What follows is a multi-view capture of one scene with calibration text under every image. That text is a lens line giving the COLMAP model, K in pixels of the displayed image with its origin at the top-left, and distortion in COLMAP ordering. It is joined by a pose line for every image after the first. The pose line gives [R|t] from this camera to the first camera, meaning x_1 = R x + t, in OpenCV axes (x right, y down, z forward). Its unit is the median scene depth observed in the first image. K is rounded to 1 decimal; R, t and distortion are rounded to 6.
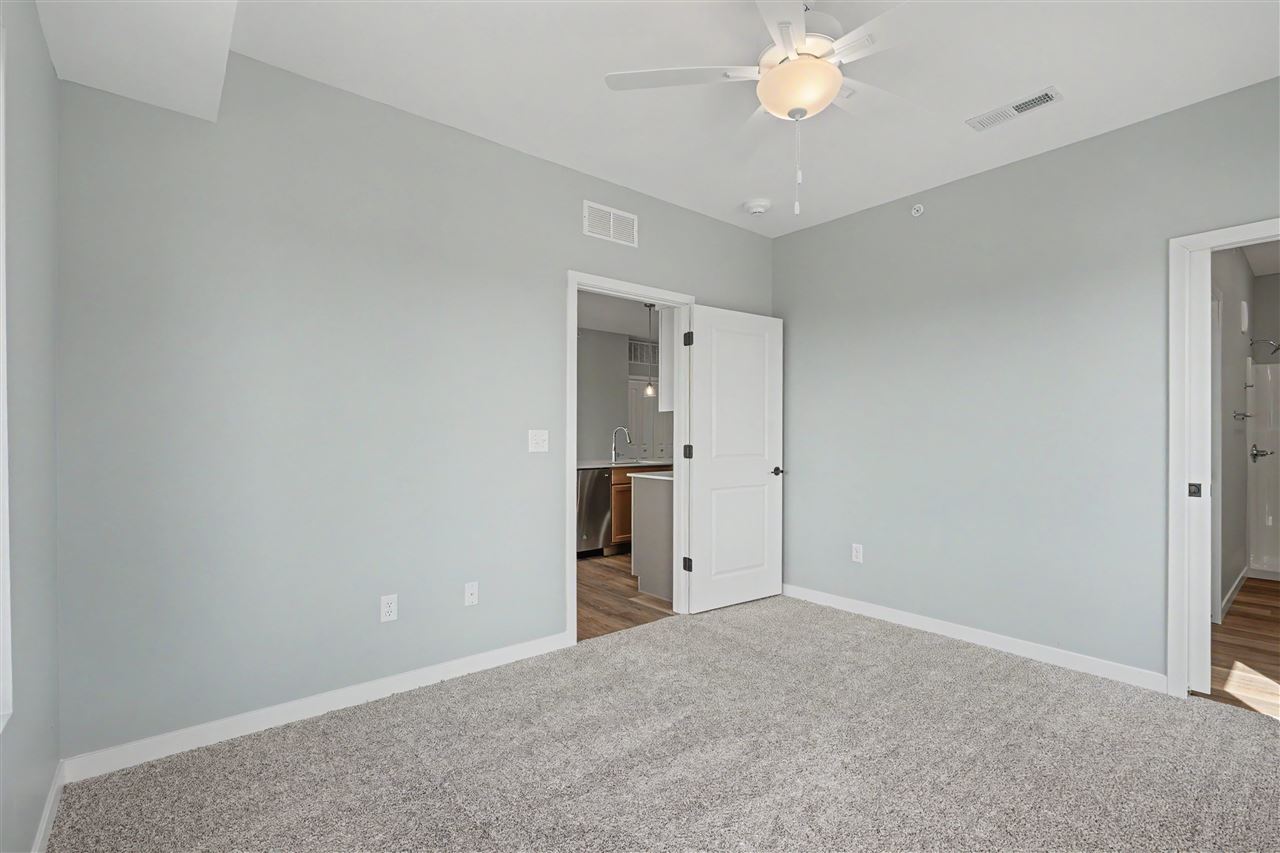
lens RADIAL K [[582.2, 0, 640.0], [0, 582.2, 426.5], [0, 0, 1]] dist [0.000602, -0.000026]
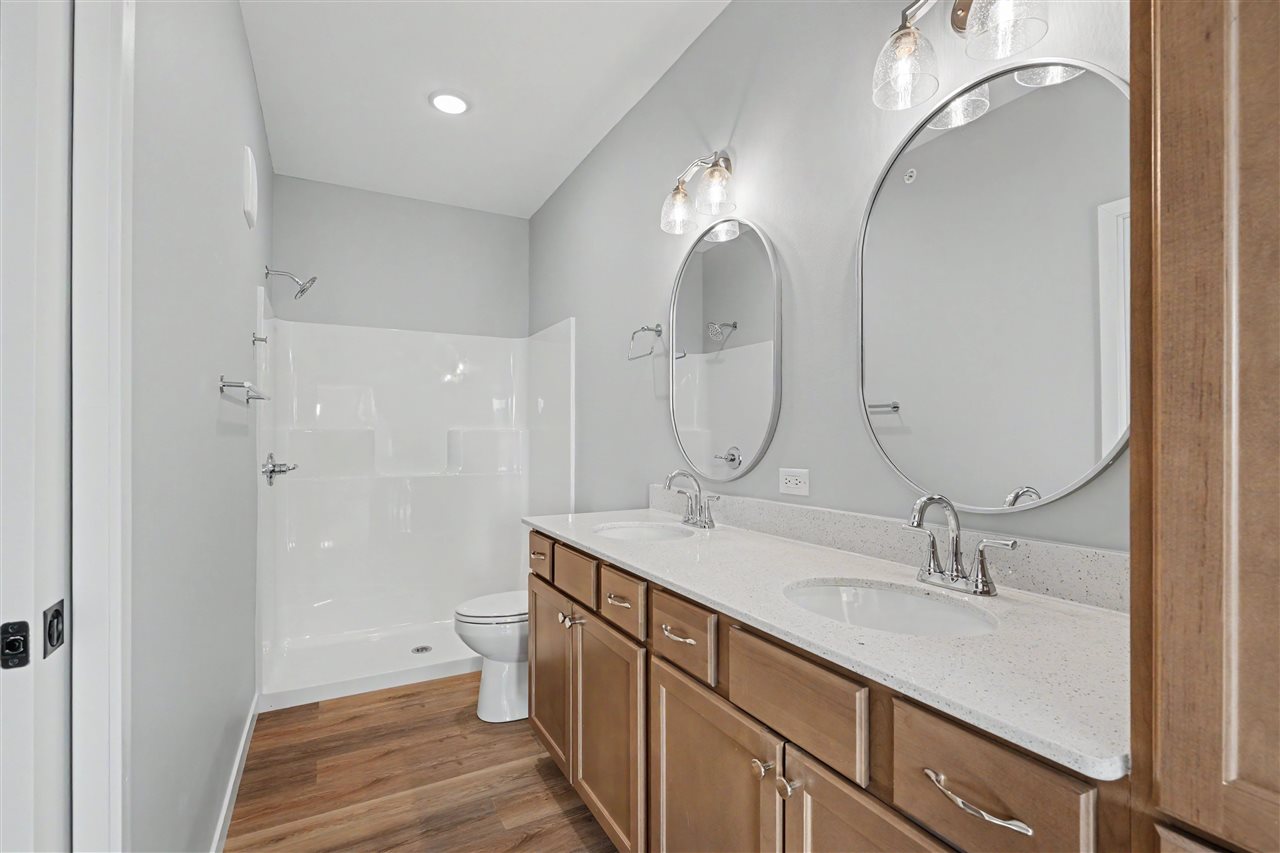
lens RADIAL K [[582.2, 0, 640.0], [0, 582.2, 426.5], [0, 0, 1]] dist [0.000602, -0.000026]
pose [[0.198515, 0.003419, 0.980092, 0.610244], [0.001378, 0.999992, -0.003768, 0.007572], [-0.980097, 0.002099, 0.198509, 0.571615]]
